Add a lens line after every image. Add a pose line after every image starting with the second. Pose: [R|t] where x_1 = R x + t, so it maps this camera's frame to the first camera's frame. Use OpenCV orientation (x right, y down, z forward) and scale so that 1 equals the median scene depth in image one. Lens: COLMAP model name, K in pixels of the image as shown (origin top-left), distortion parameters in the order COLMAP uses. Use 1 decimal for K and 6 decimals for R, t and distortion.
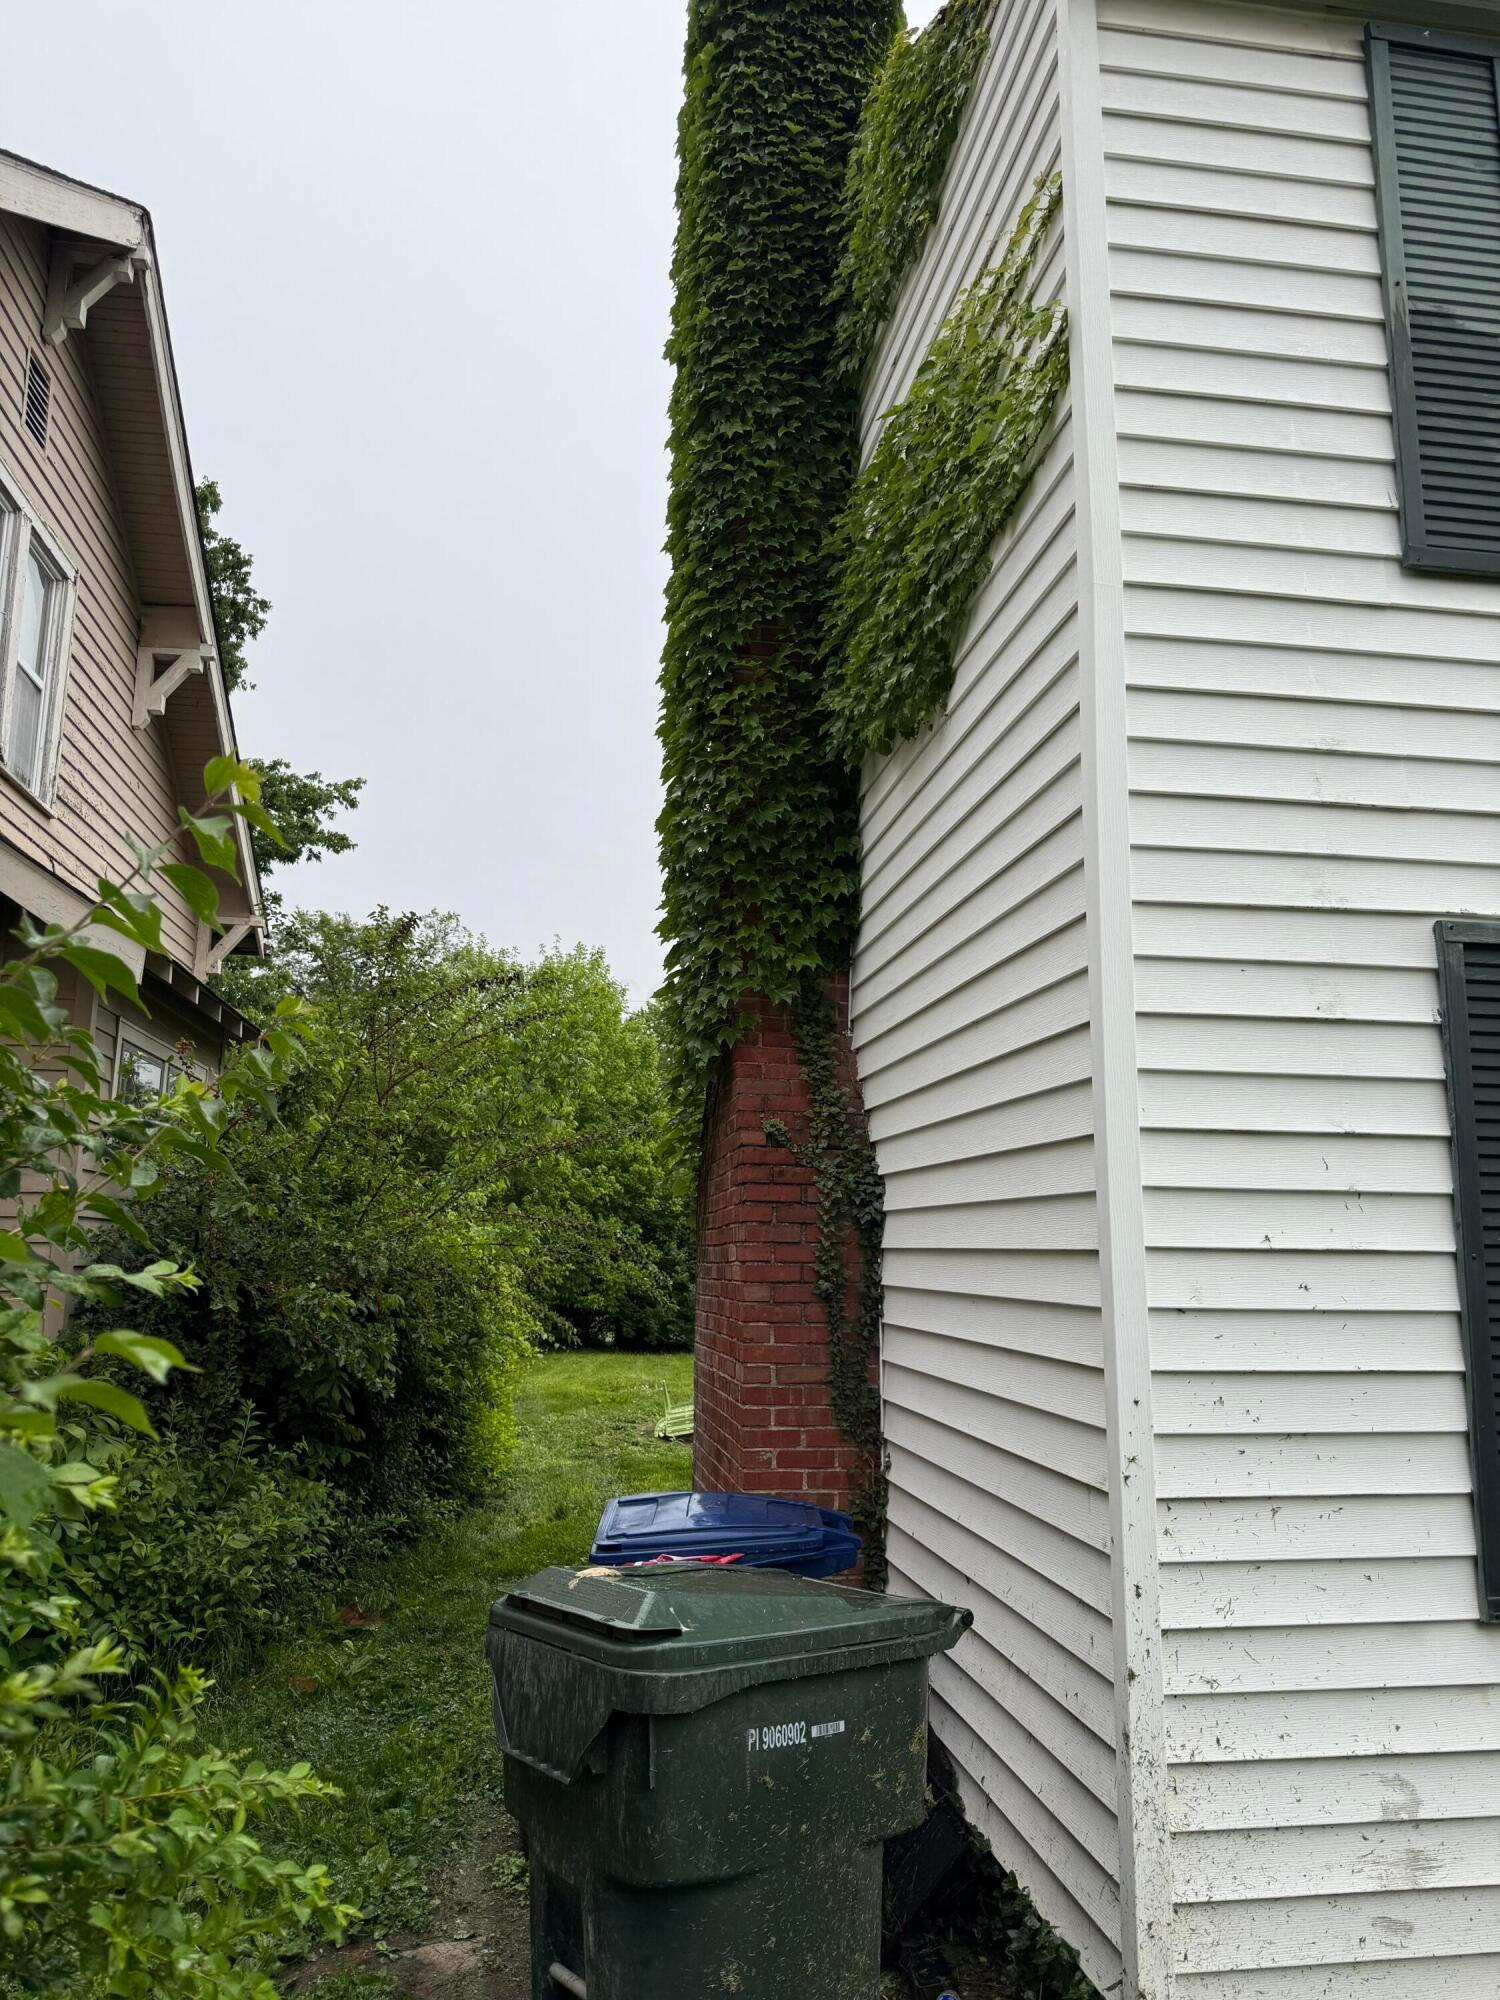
lens RADIAL K [[1406.2, 0, 750.0], [0, 1406.2, 1000.0], [0, 0, 1]] dist [0.122844, -0.162015]
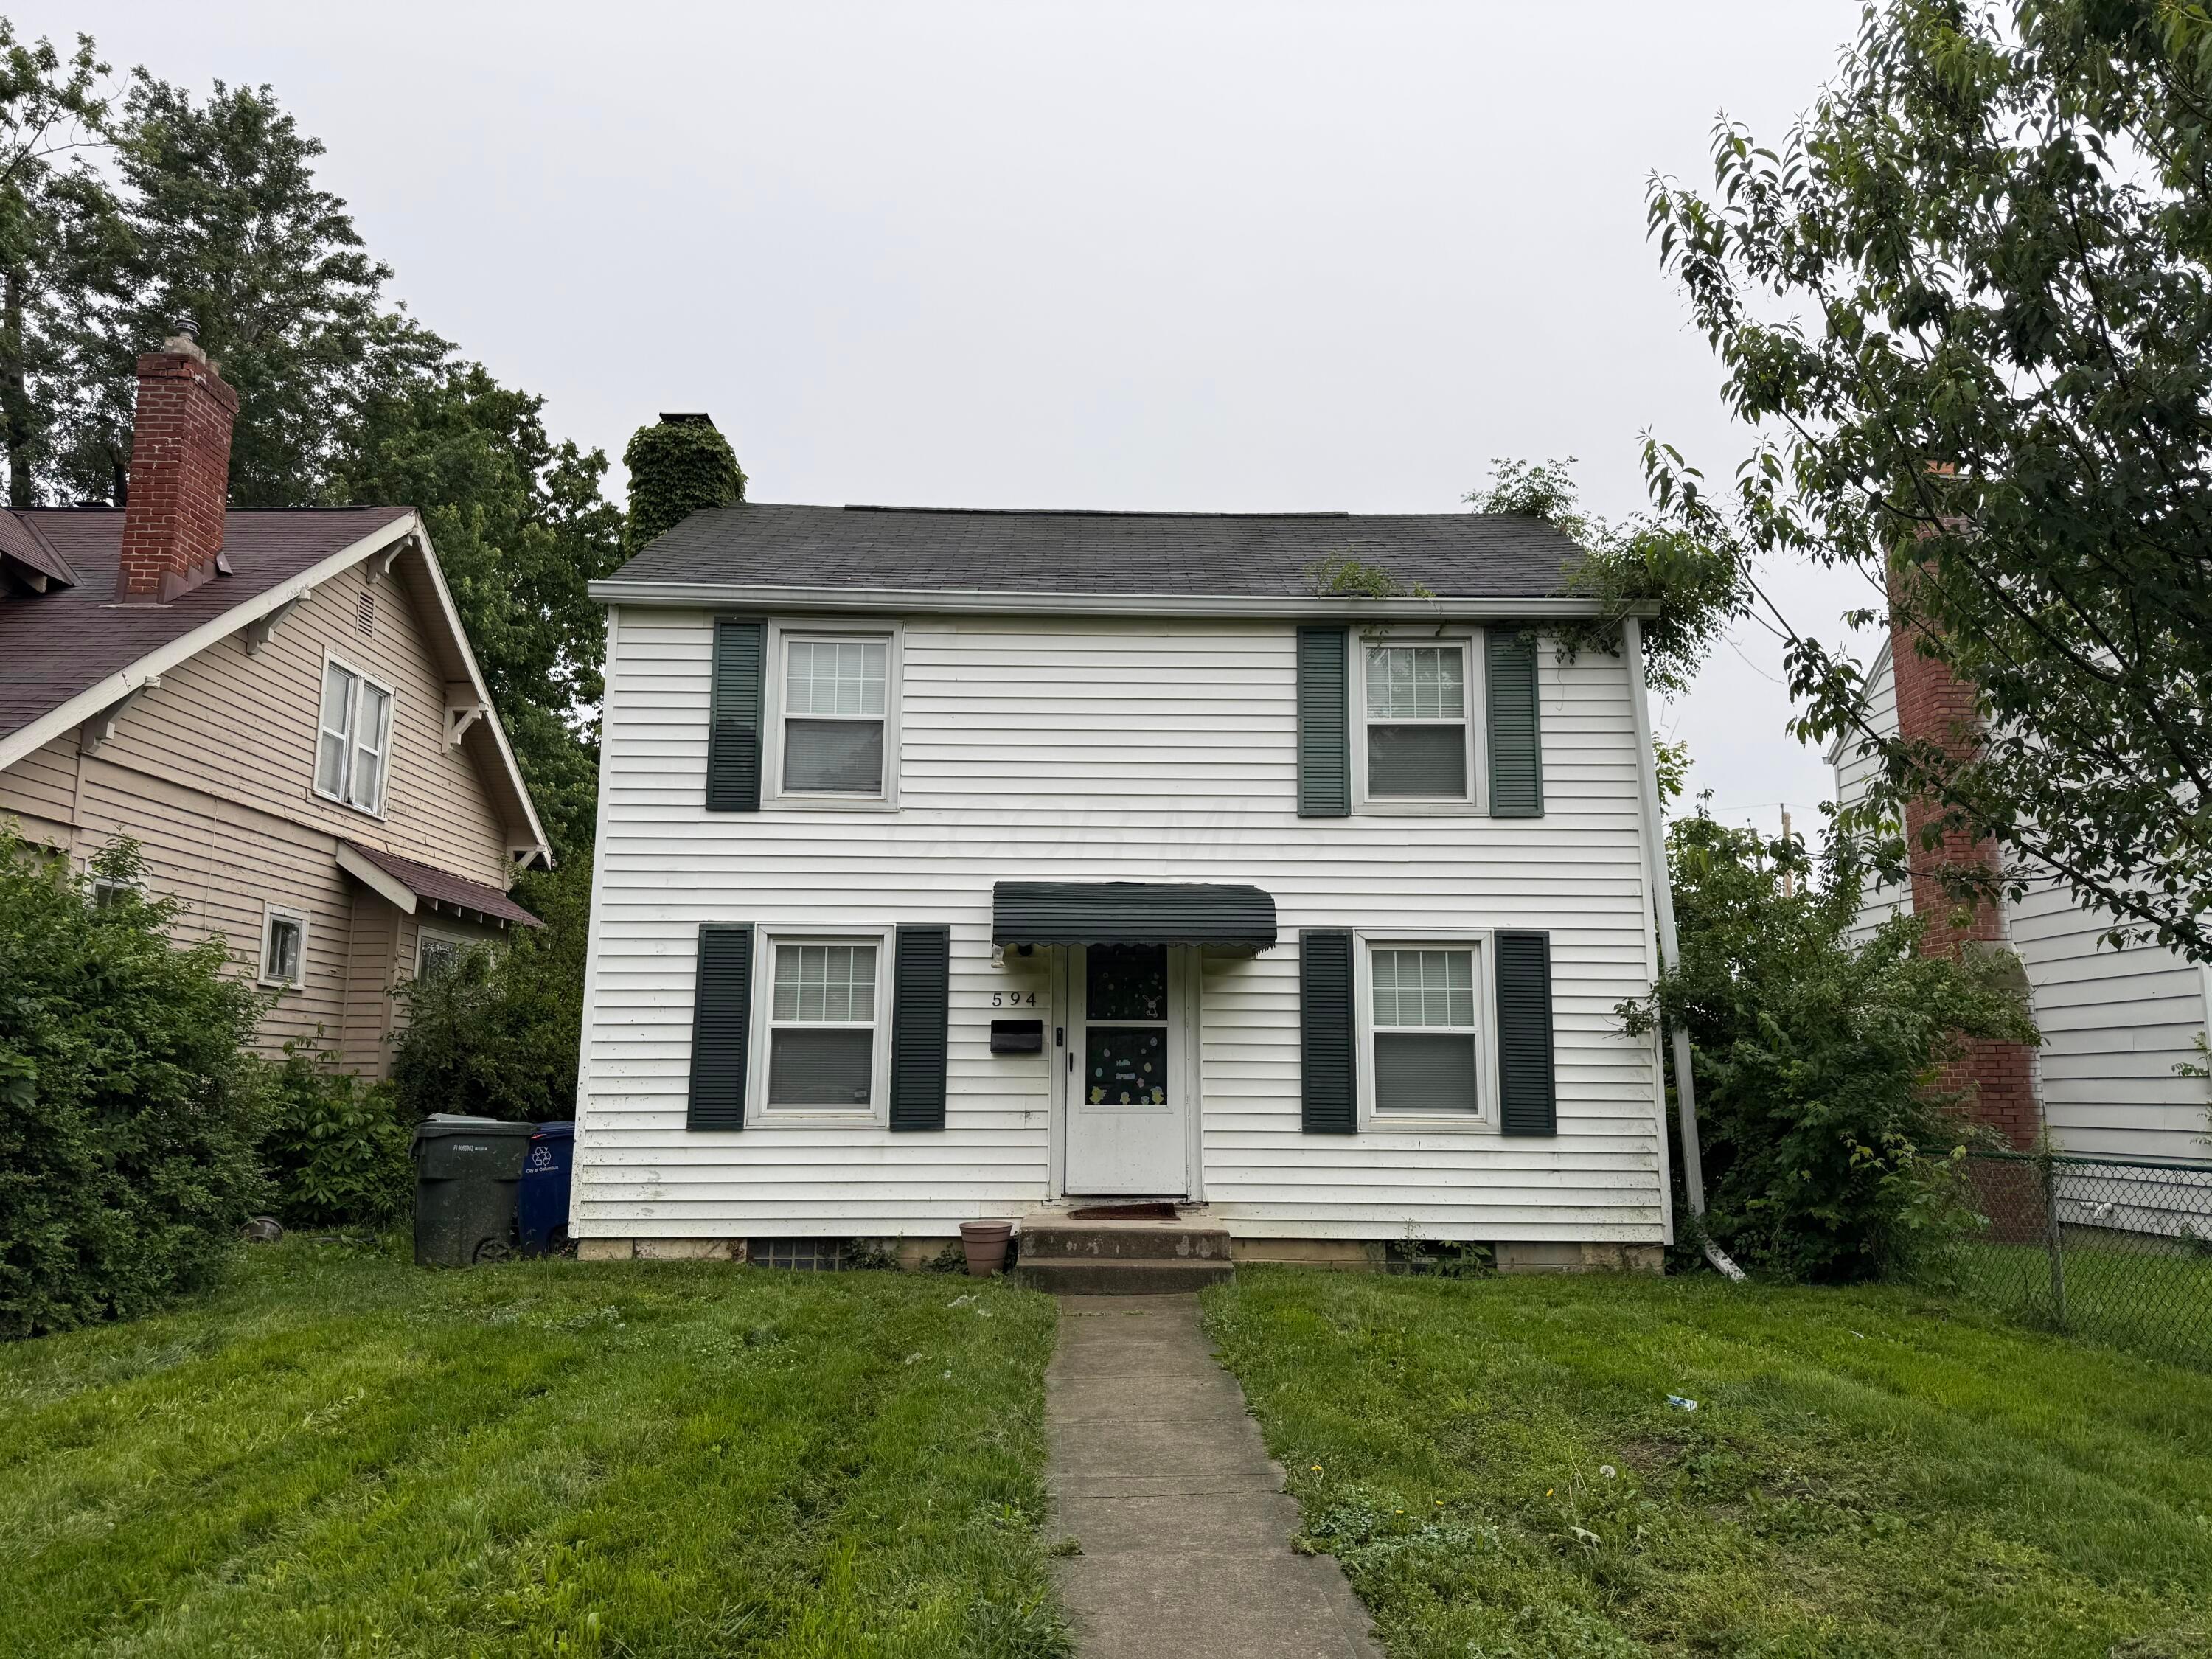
lens RADIAL K [[1555.3, 0, 1106.0], [0, 1555.3, 829.5], [0, 0, 1]] dist [0.122844, -0.162015]
pose [[0.990163, -0.026289, -0.137426, 1.907834], [0.028538, 0.999489, 0.014422, -0.297077], [0.136976, -0.018202, 0.990407, -2.435065]]
